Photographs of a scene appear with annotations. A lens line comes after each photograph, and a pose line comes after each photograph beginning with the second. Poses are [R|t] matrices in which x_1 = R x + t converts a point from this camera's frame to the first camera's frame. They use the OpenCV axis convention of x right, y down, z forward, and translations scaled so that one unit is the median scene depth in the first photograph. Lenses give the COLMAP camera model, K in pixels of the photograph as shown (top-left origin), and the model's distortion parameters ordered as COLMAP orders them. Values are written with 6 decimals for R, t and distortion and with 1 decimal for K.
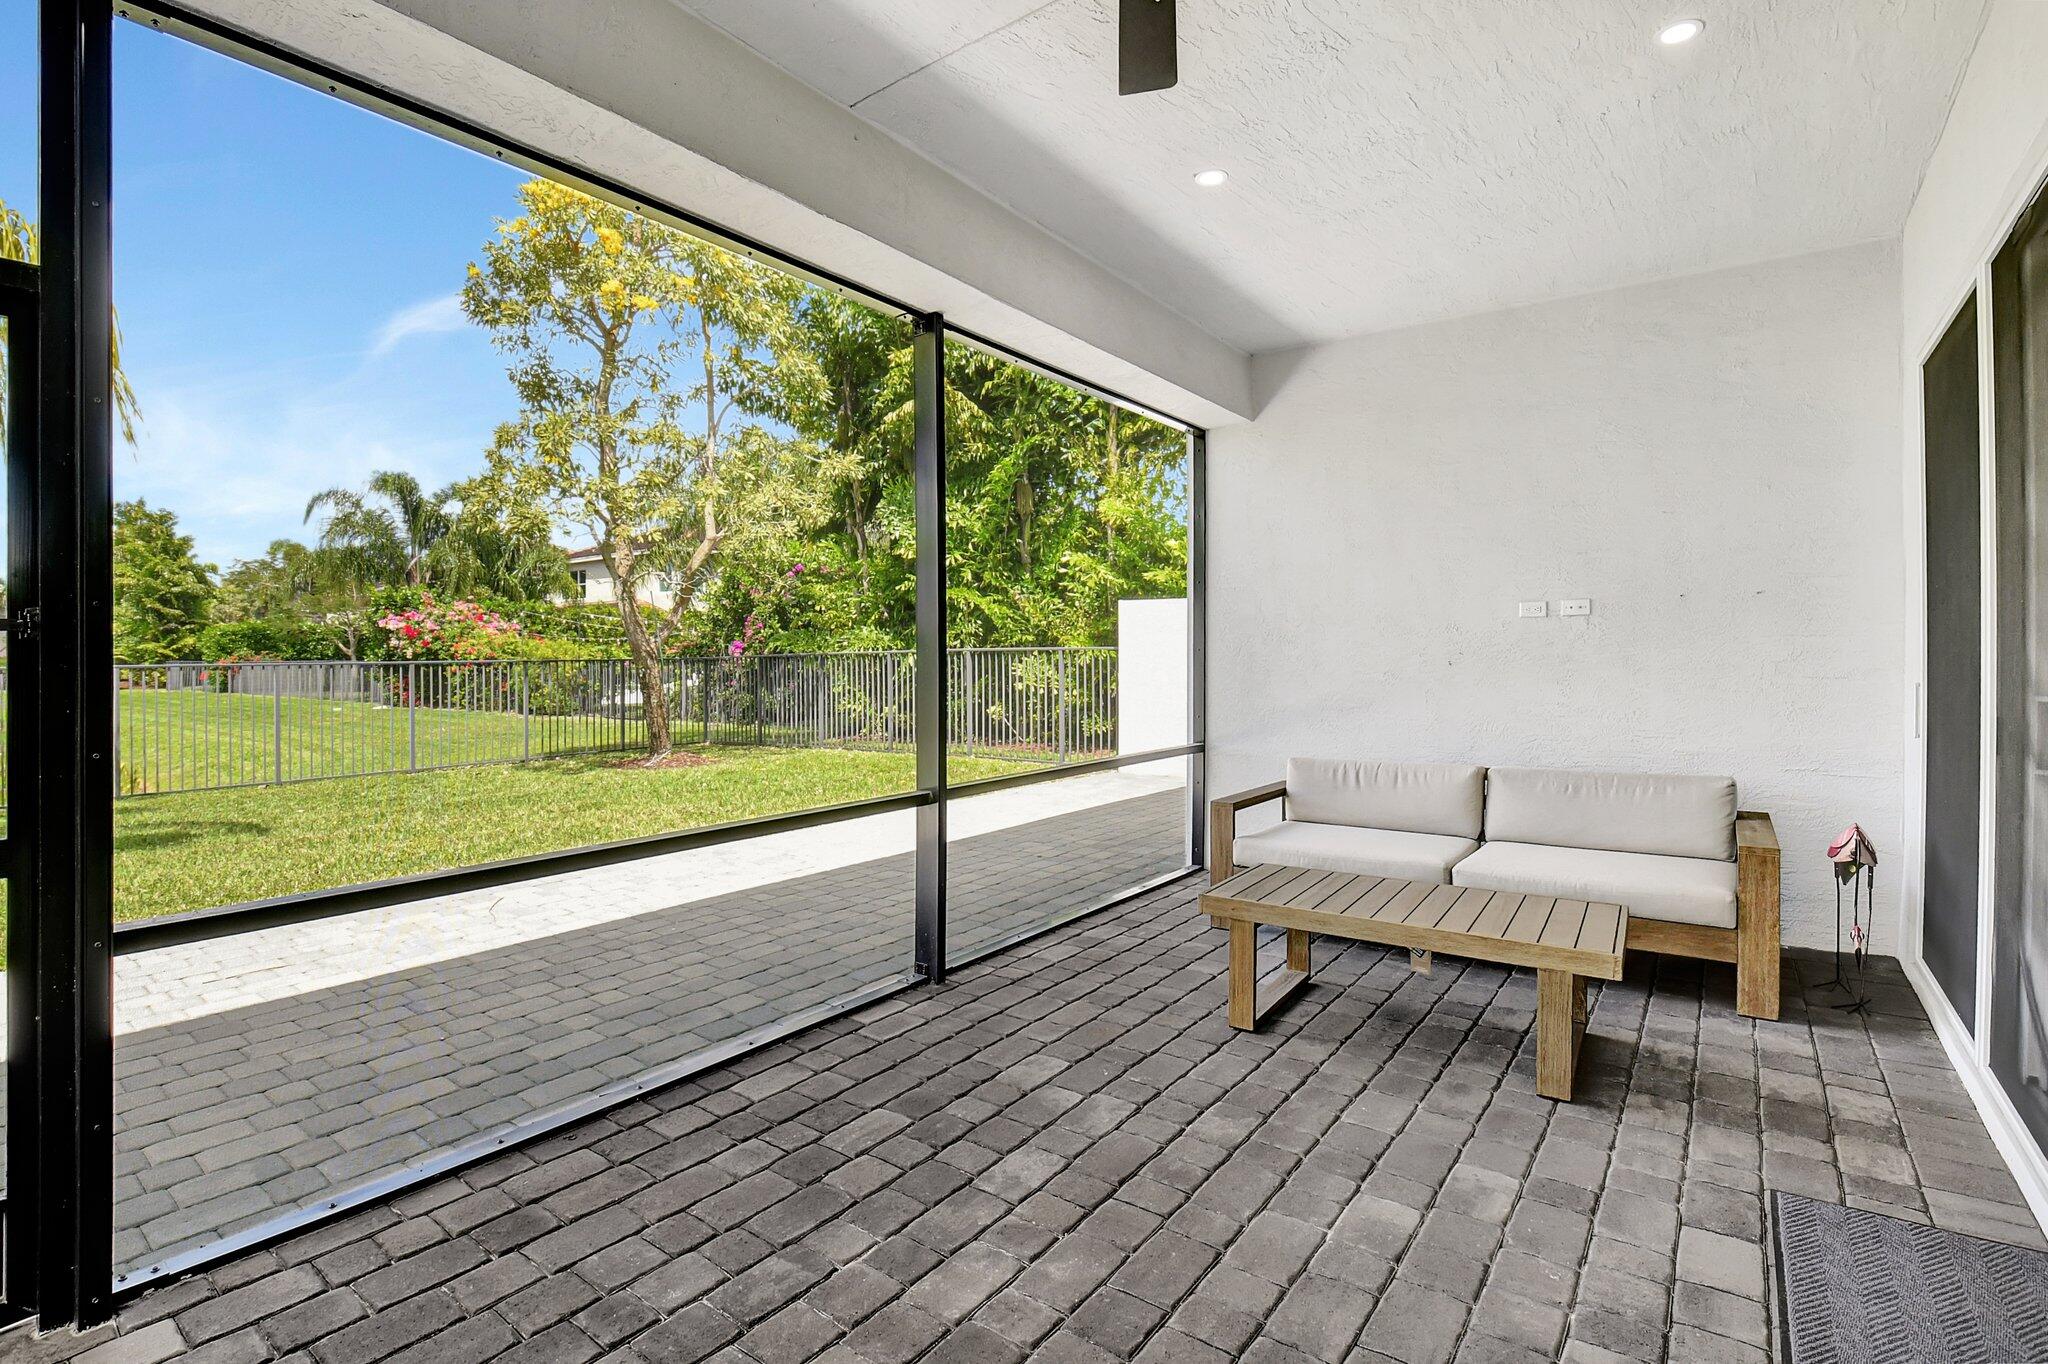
lens RADIAL K [[927.0, 0, 1034.9], [0, 927.0, 672.7], [0, 0, 1]] dist [0.002053, -0.017282]
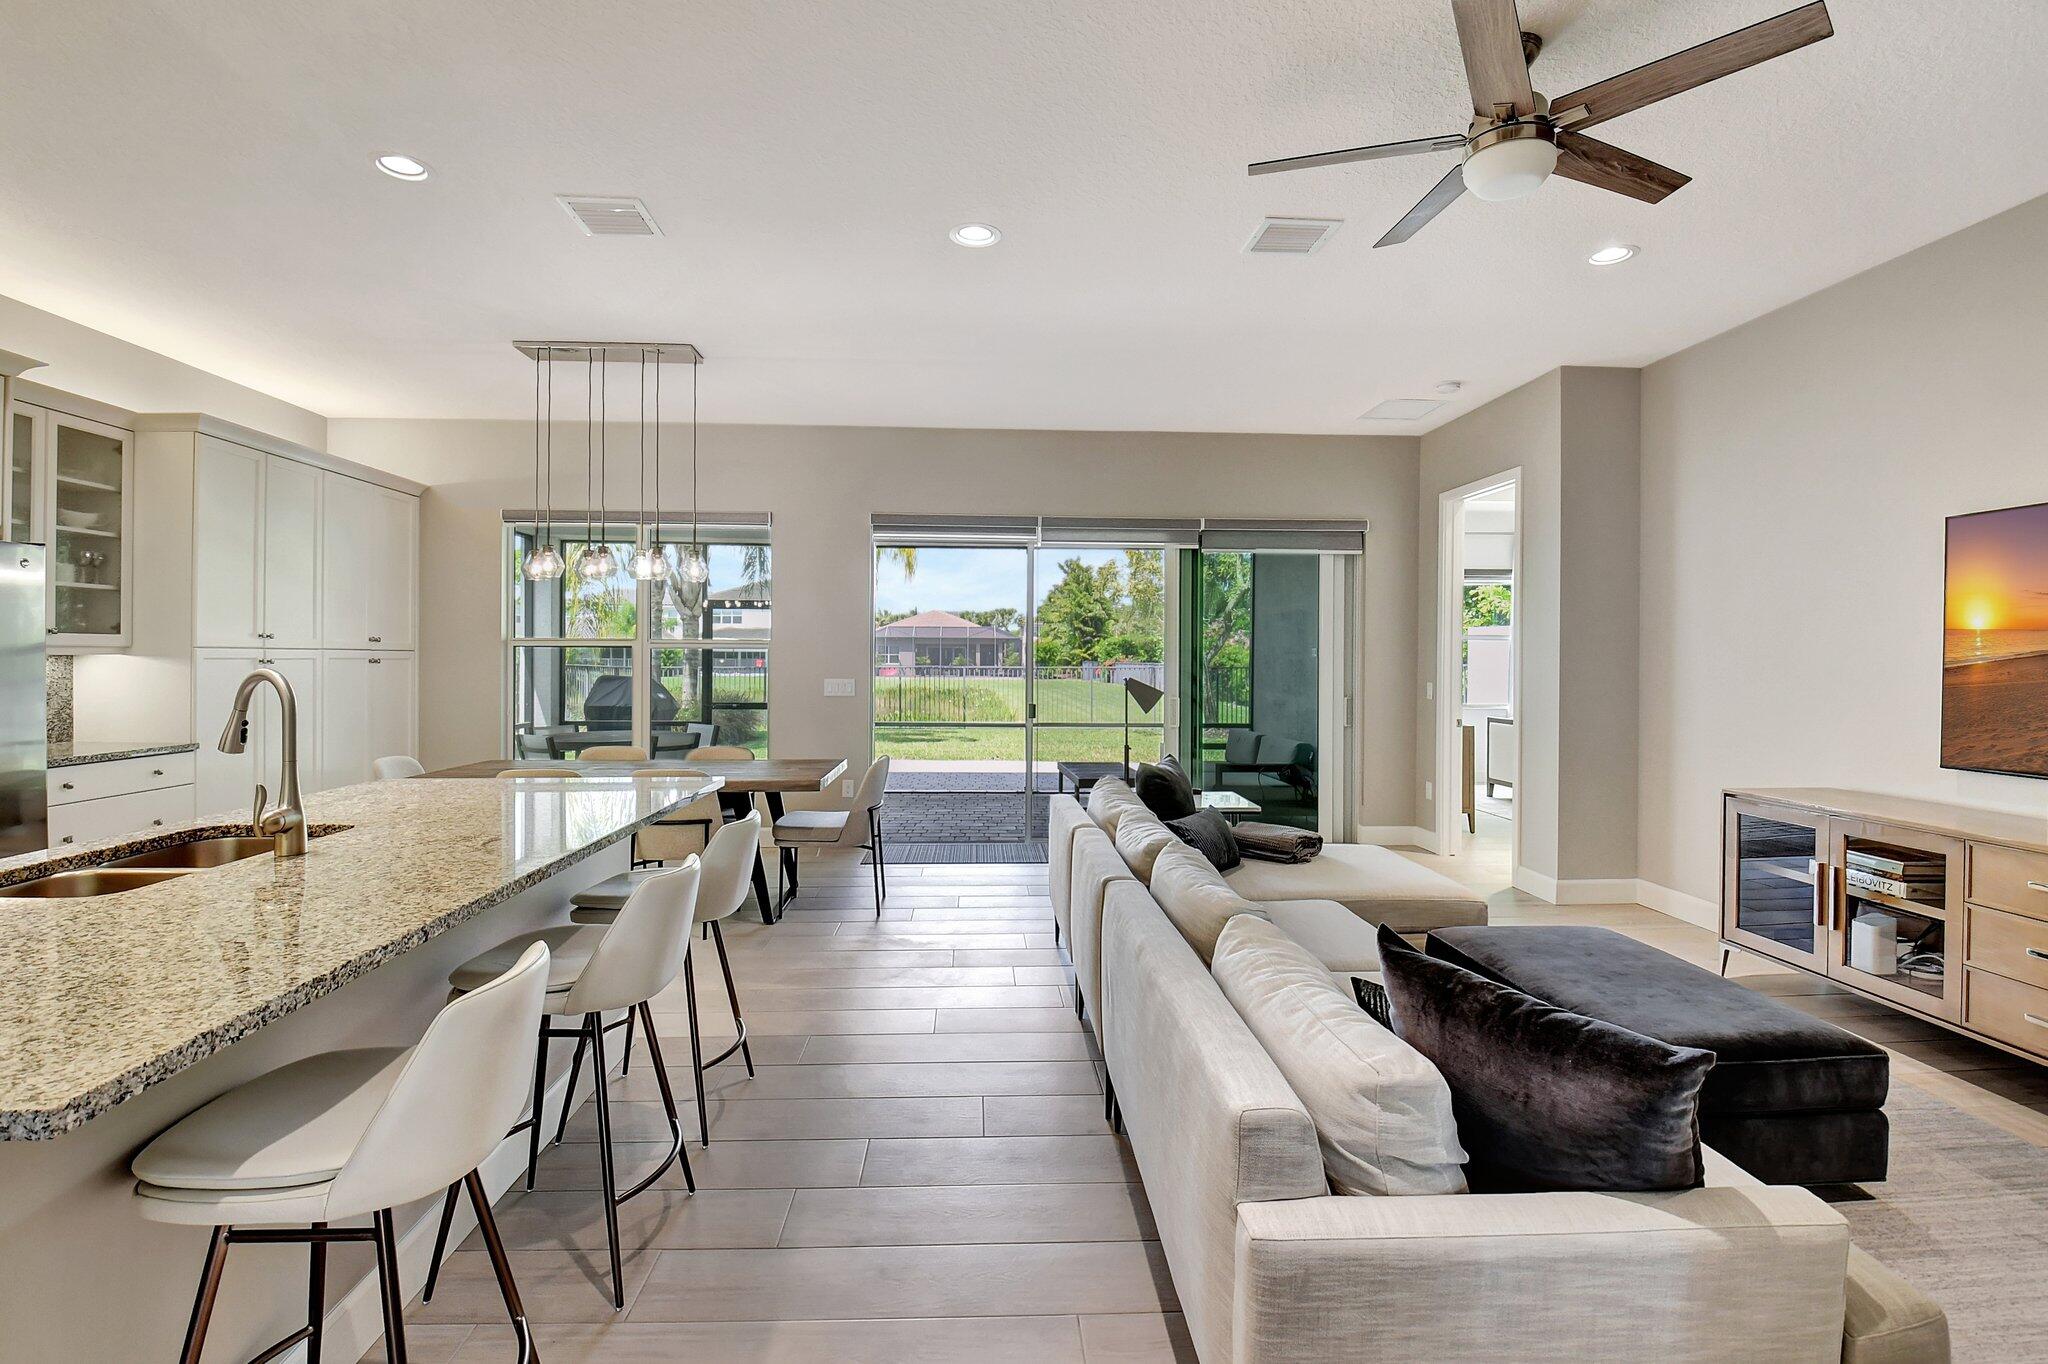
lens RADIAL K [[927.0, 0, 1011.8], [0, 927.0, 659.9], [0, 0, 1]] dist [0.002053, -0.017282]
pose [[0.626312, 0.011952, -0.779481, 0.516120], [-0.025623, 0.999658, -0.005260, -0.010550], [0.779152, 0.023267, 0.626403, -0.187840]]
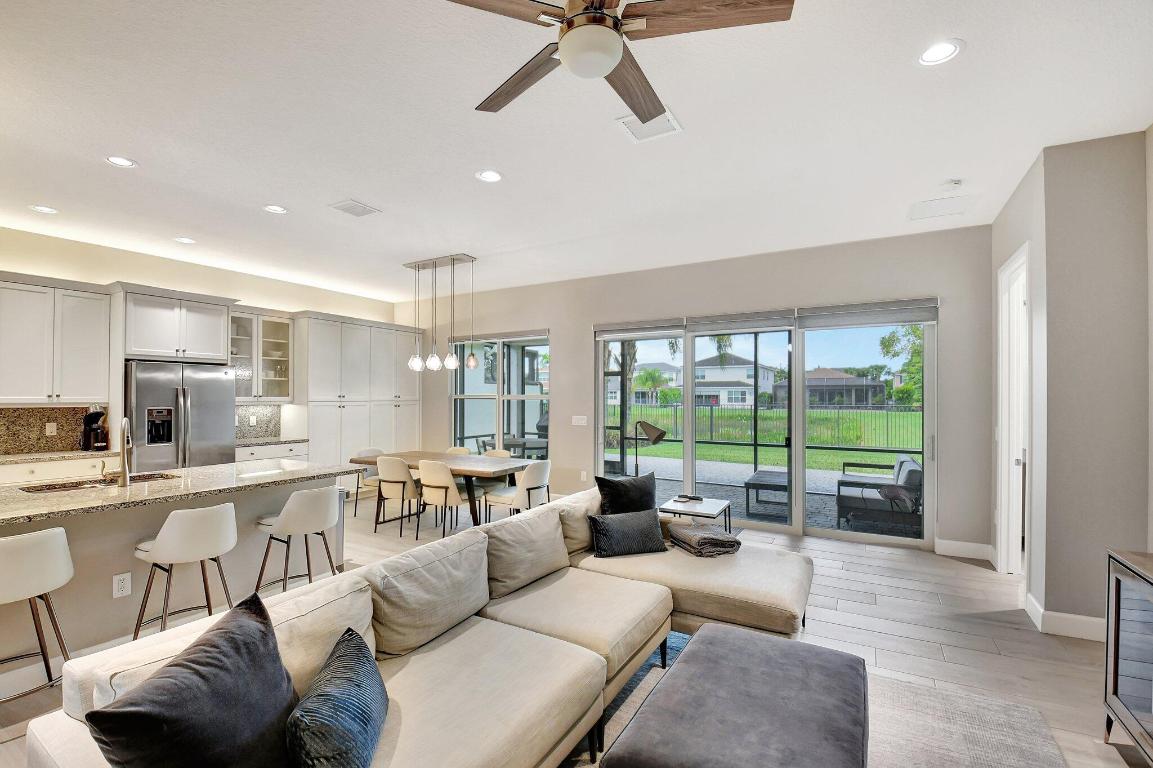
lens RADIAL K [[521.9, 0, 572.0], [0, 521.9, 396.7], [0, 0, 1]] dist [0.002053, -0.017282]
pose [[0.109784, 0.011651, -0.993887, 0.575181], [-0.027191, 0.999592, 0.008715, -0.024118], [0.993583, 0.026068, 0.110056, -0.029081]]
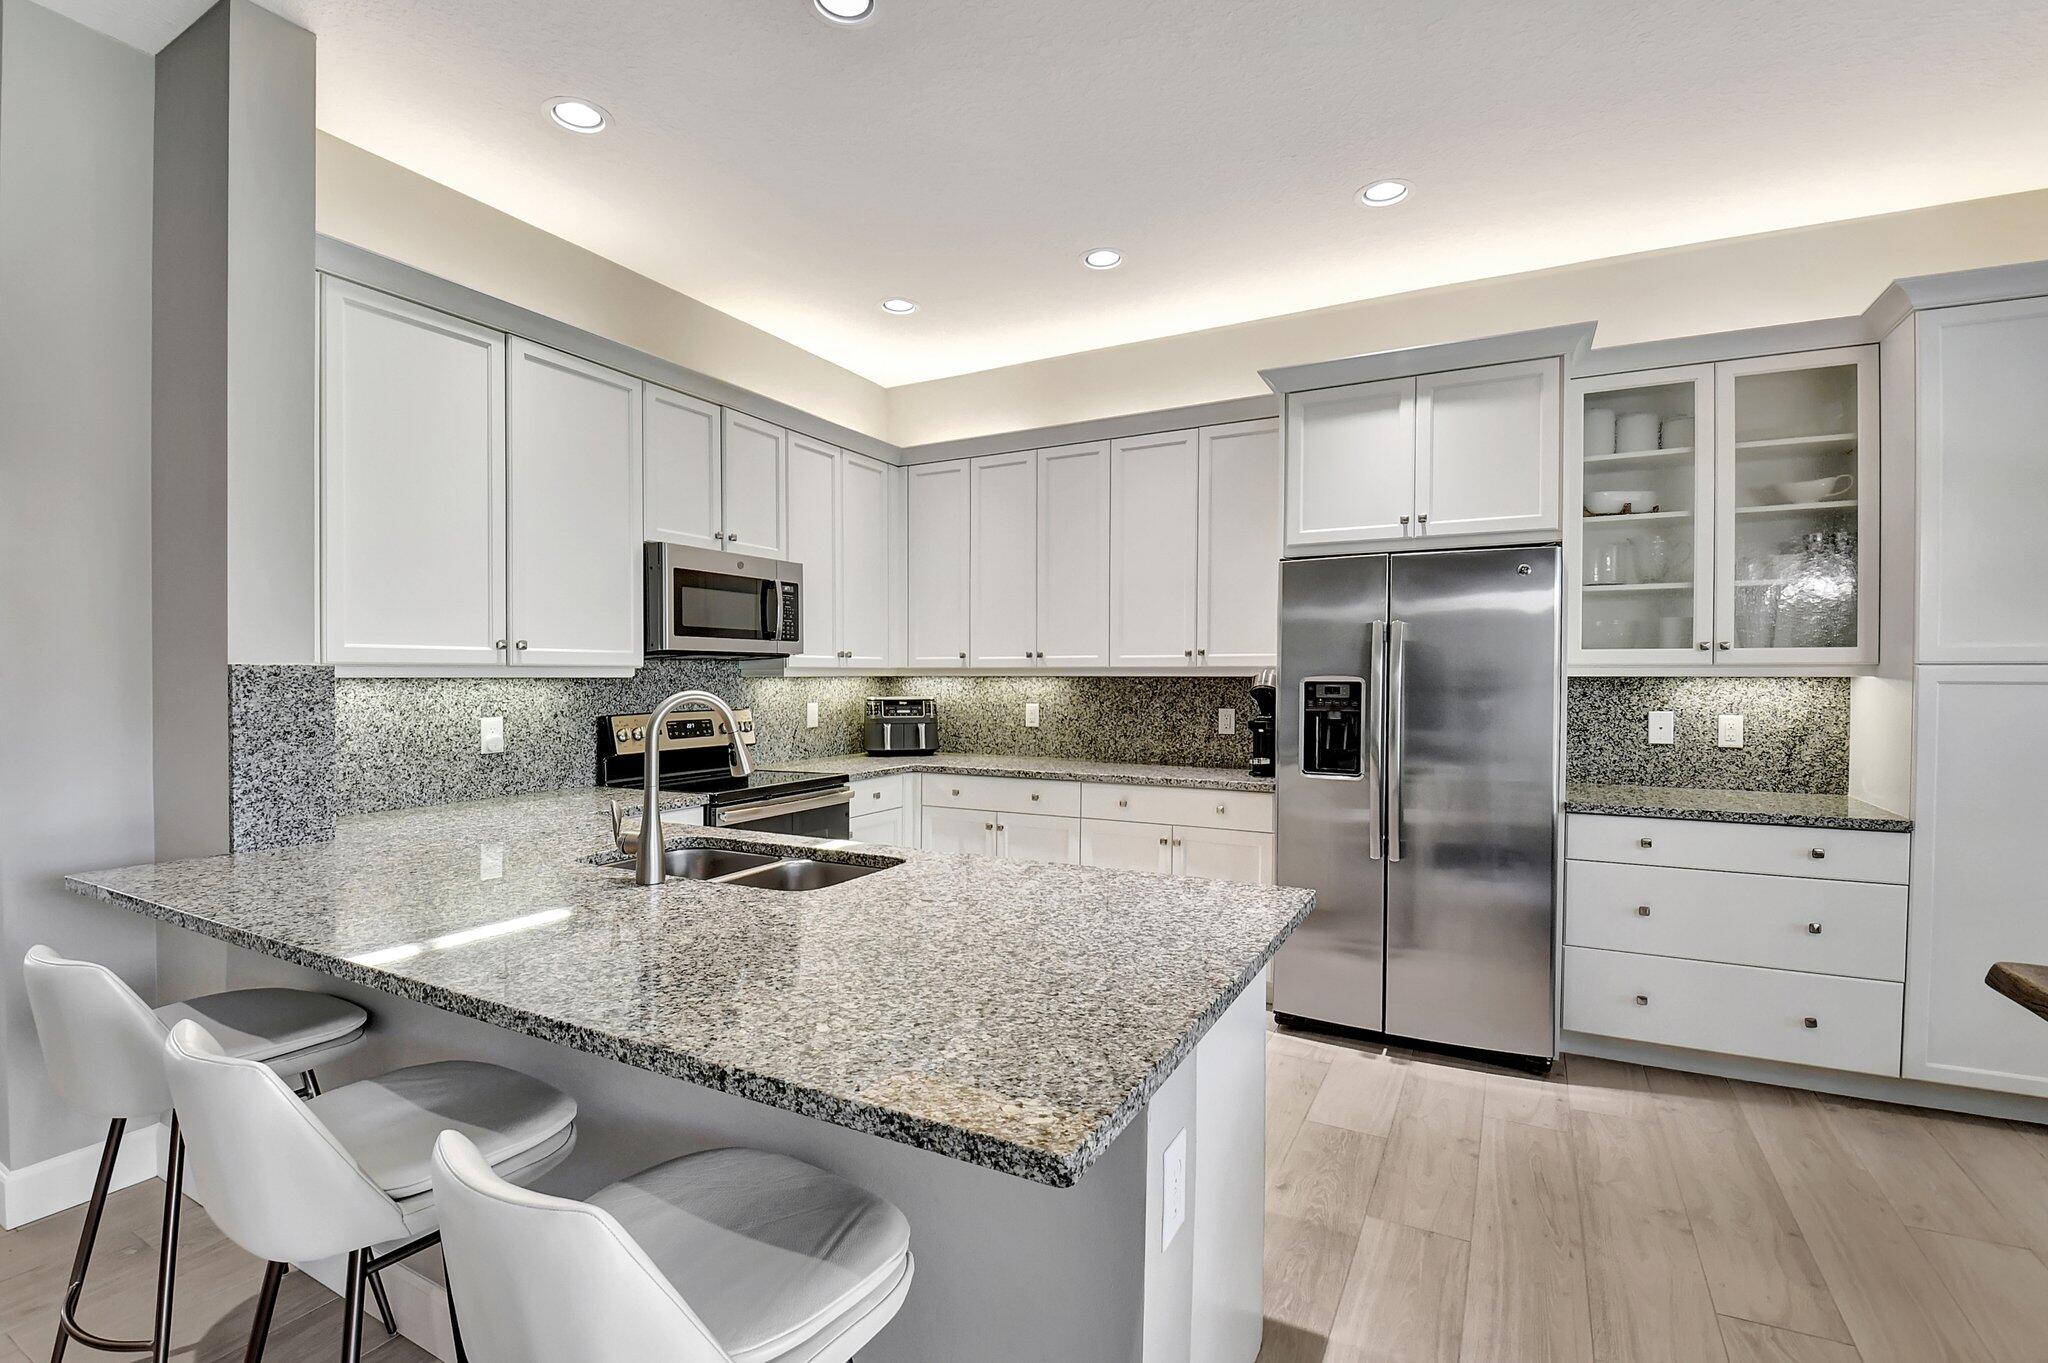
lens RADIAL K [[927.0, 0, 1020.7], [0, 927.0, 696.0], [0, 0, 1]] dist [0.002053, -0.017282]
pose [[-0.990123, 0.010333, -0.139821, 0.307055], [0.004179, 0.999012, 0.044239, -0.011956], [0.140140, 0.043217, -0.989188, -0.044953]]
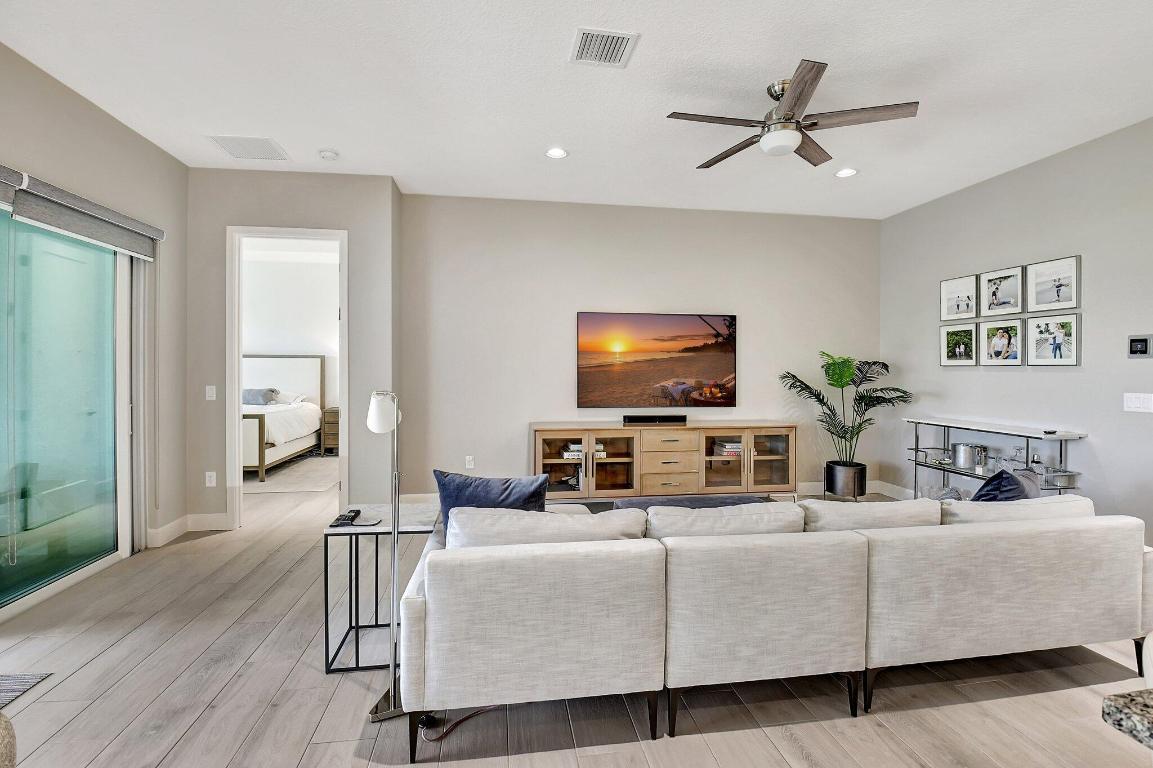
lens RADIAL K [[521.9, 0, 578.0], [0, 521.9, 371.4], [0, 0, 1]] dist [0.002053, -0.017282]
pose [[0.710168, 0.004995, 0.704014, 0.229797], [0.006895, 0.999878, -0.014049, -0.009809], [-0.703998, 0.014831, 0.710047, -0.099545]]
